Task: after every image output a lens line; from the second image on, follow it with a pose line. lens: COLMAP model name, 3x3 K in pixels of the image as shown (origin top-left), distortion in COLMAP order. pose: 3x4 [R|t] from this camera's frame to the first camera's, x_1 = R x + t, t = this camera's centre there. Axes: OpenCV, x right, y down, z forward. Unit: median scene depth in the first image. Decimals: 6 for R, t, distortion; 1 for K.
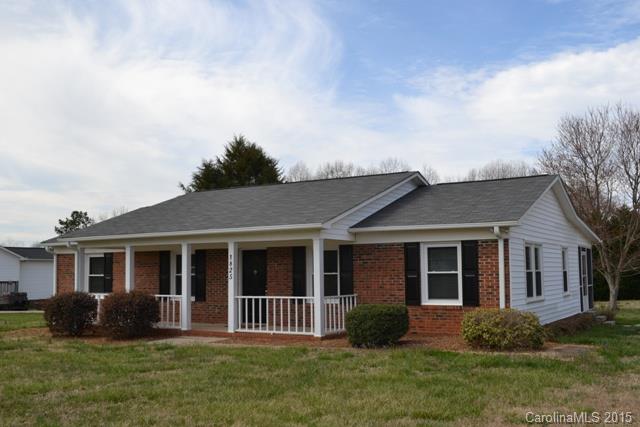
lens RADIAL K [[877.7, 0, 319.6], [0, 877.7, 211.8], [0, 0, 1]] dist [-0.092947, 0.000000]
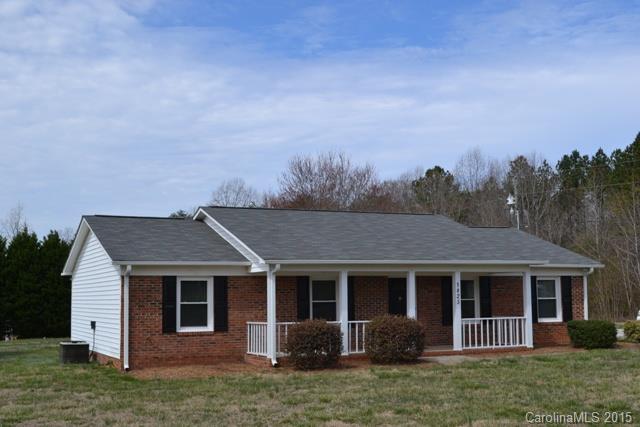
lens RADIAL K [[709.9, 0, 319.9], [0, 709.9, 215.9], [0, 0, 1]] dist [-0.006738, 0.000000]
pose [[0.612209, 0.096307, 0.784809, -0.870470], [-0.048821, 0.995265, -0.084049, 0.044594], [-0.789187, 0.013140, 0.614012, 0.513731]]
